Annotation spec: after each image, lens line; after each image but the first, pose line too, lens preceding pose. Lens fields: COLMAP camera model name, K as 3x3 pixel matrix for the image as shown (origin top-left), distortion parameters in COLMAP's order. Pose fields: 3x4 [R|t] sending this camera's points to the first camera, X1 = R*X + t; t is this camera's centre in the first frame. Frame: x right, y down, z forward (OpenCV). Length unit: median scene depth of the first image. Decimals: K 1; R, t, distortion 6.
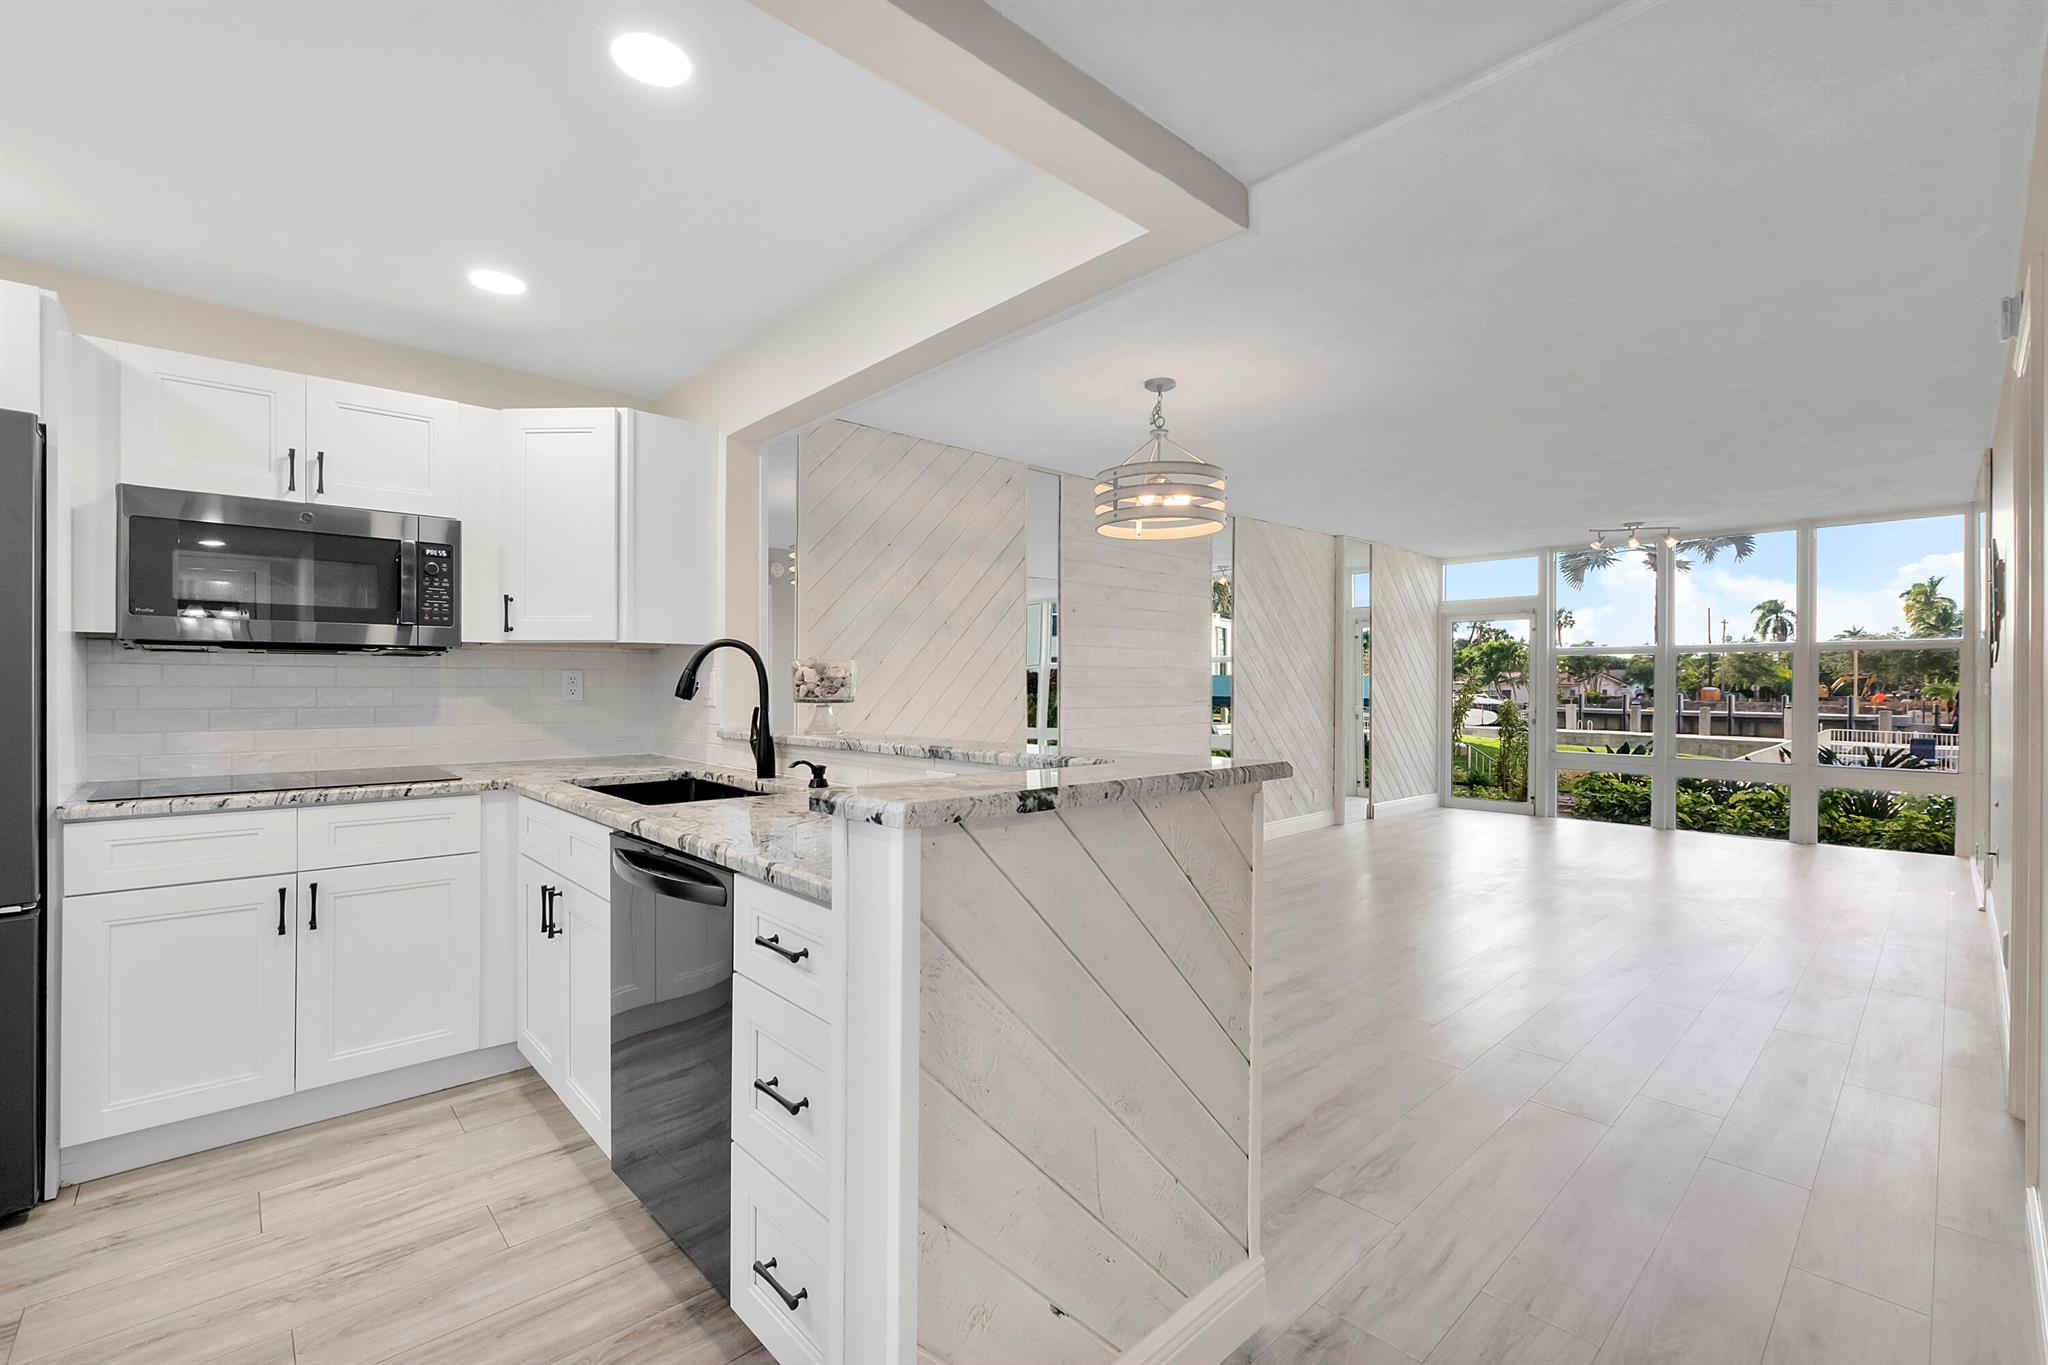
lens RADIAL K [[871.5, 0, 1027.2], [0, 871.5, 686.6], [0, 0, 1]] dist [-0.006789, -0.000140]
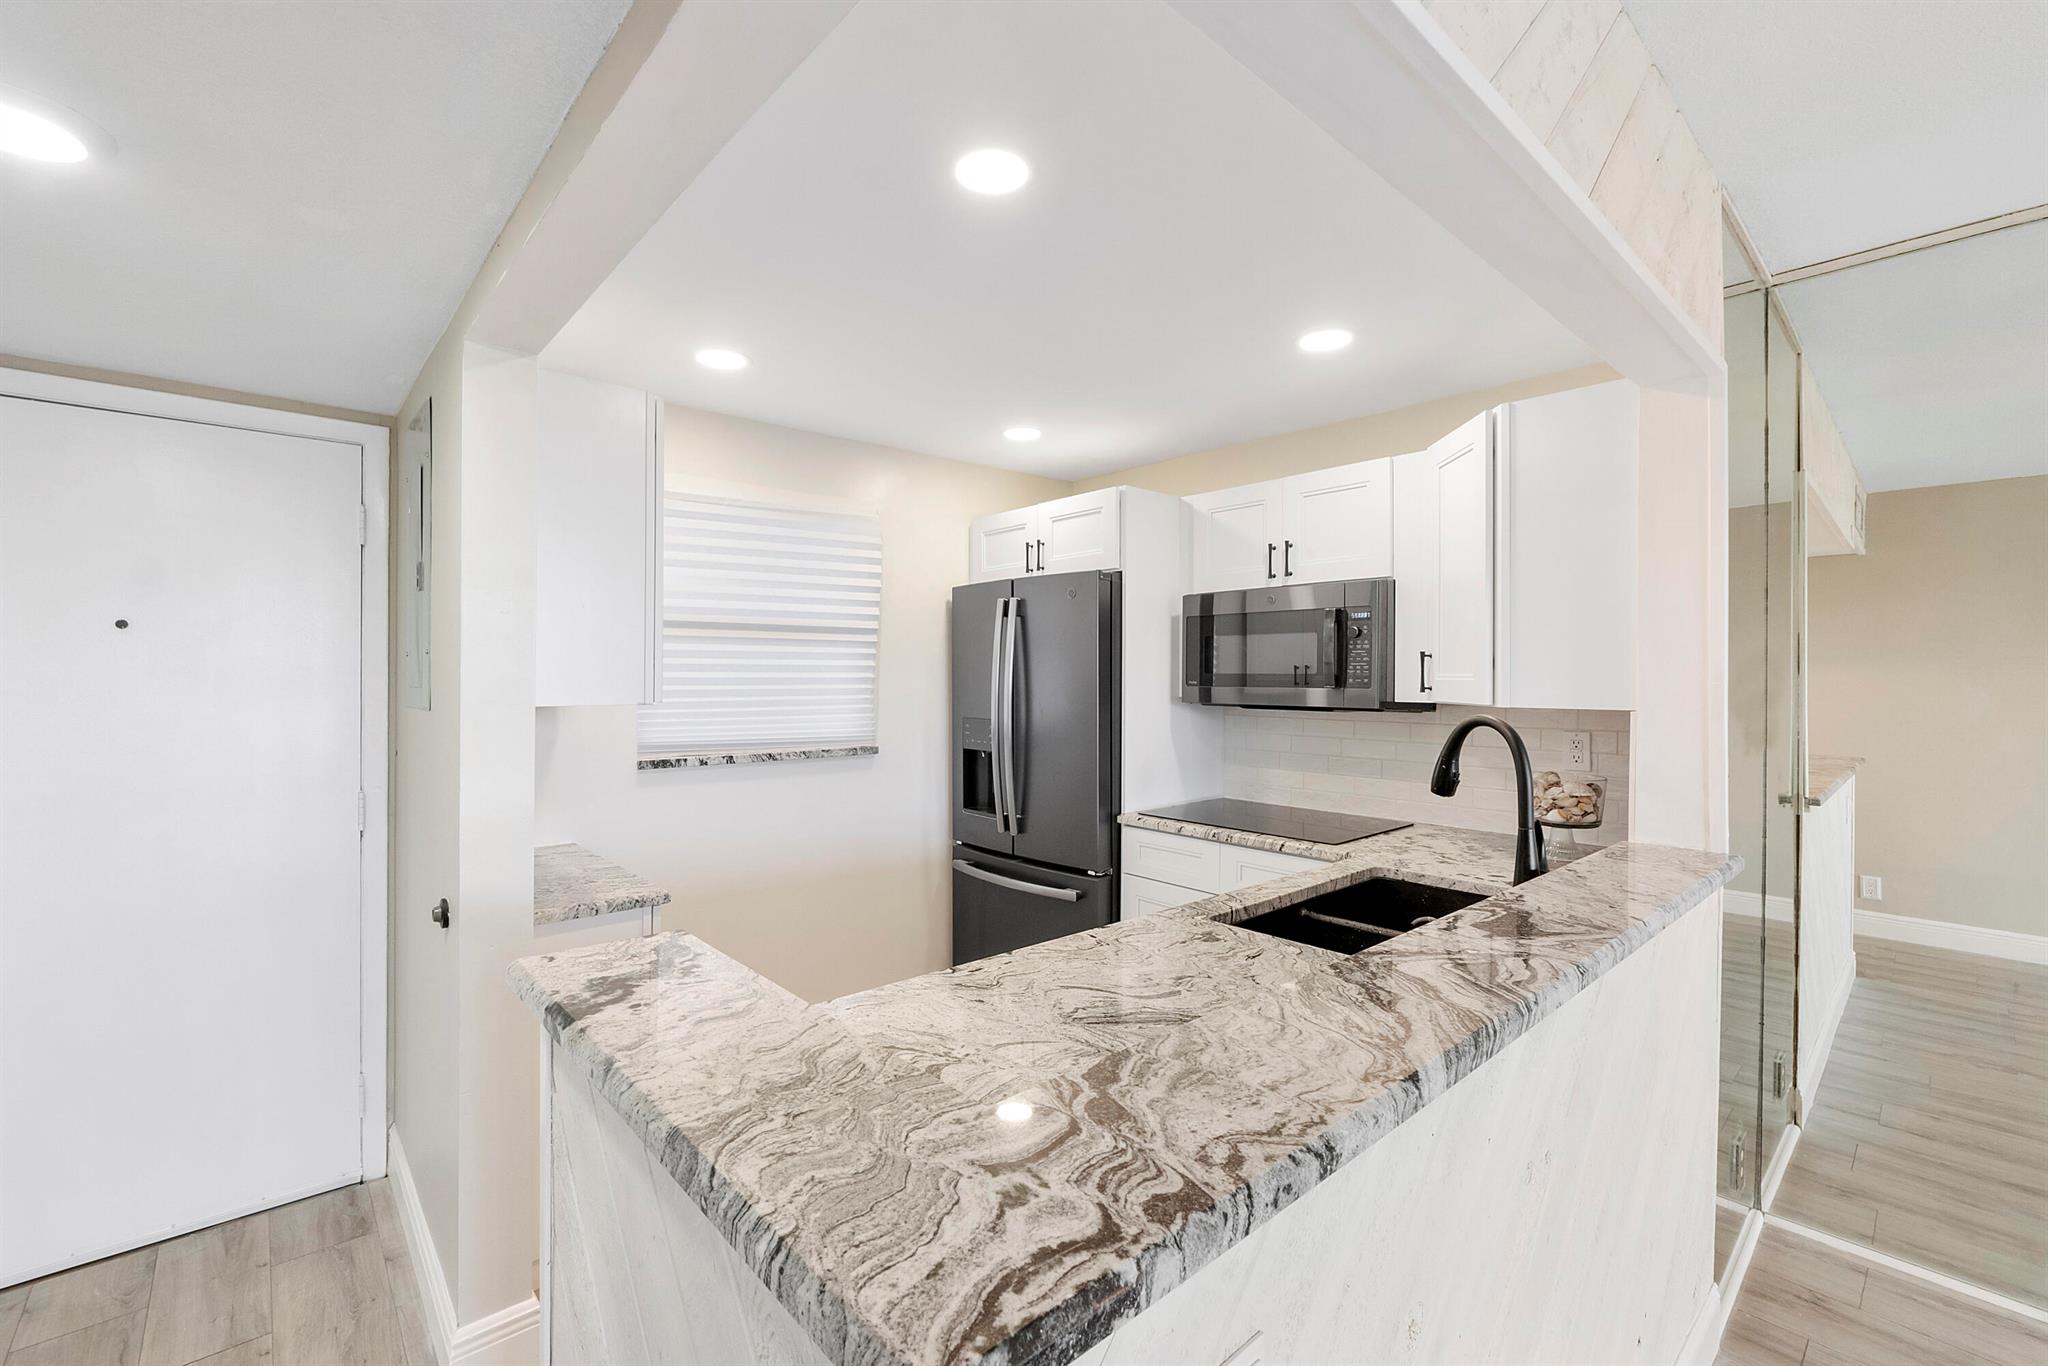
lens RADIAL K [[868.5, 0, 1020.8], [0, 868.5, 676.7], [0, 0, 1]] dist [-0.003233, -0.000369]
pose [[-0.023547, -0.001261, -0.999722, 0.138445], [-0.006157, 0.999980, -0.001116, -0.032278], [0.999704, 0.006129, -0.023554, 0.255718]]
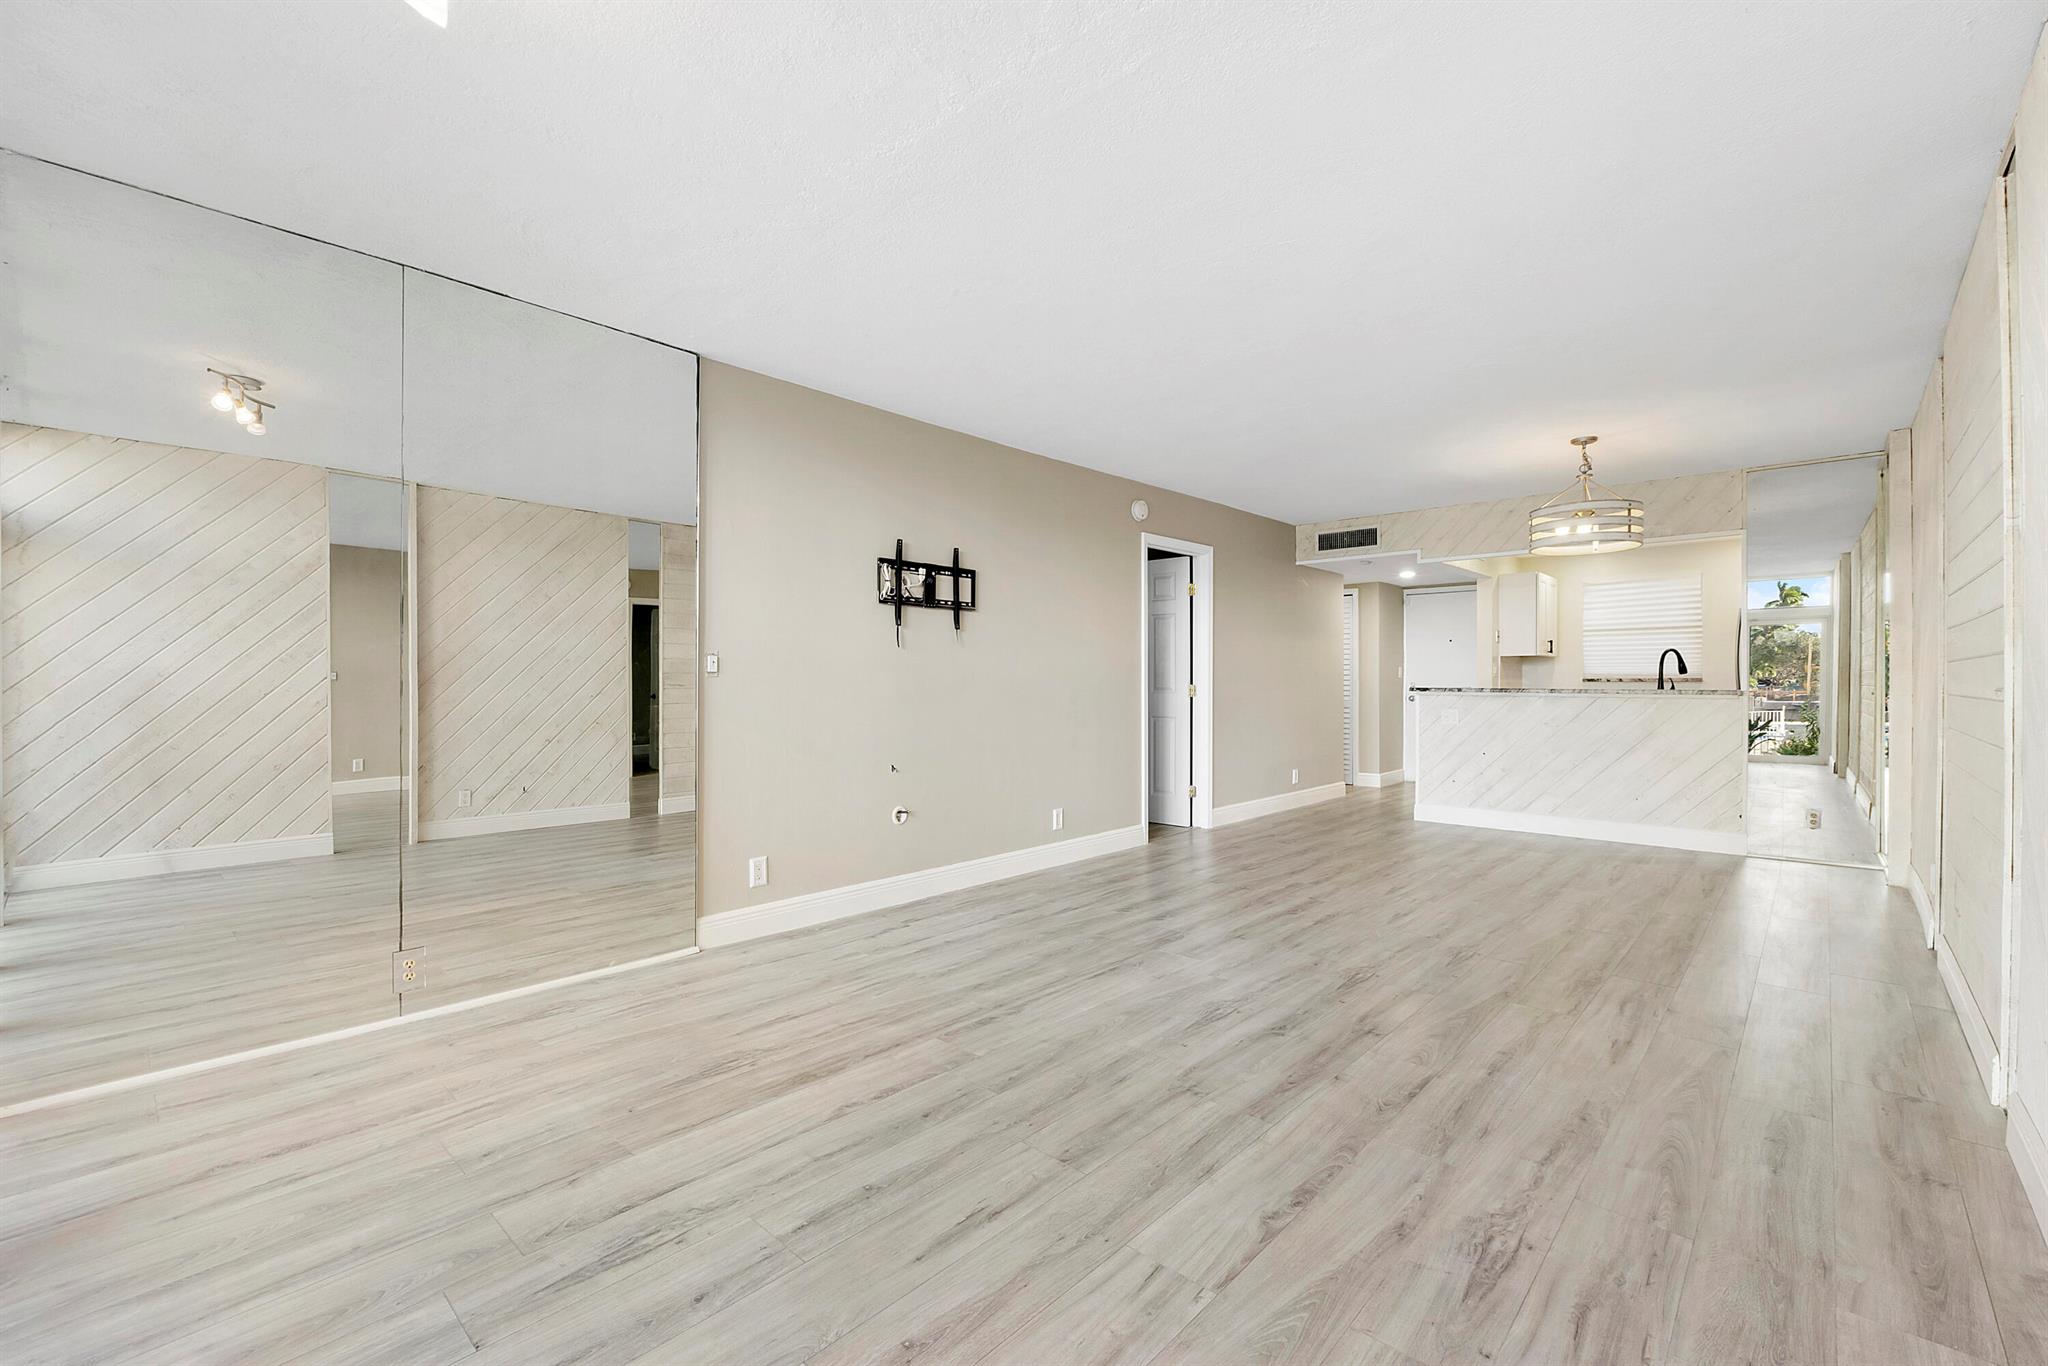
lens RADIAL K [[866.6, 0, 1027.3], [0, 866.6, 679.1], [0, 0, 1]] dist [-0.008488, 0.000049]
pose [[-0.997314, -0.002853, -0.073191, 0.607632], [-0.002947, 0.999995, 0.001178, 0.010507], [0.073188, 0.001391, -0.997317, 1.249180]]
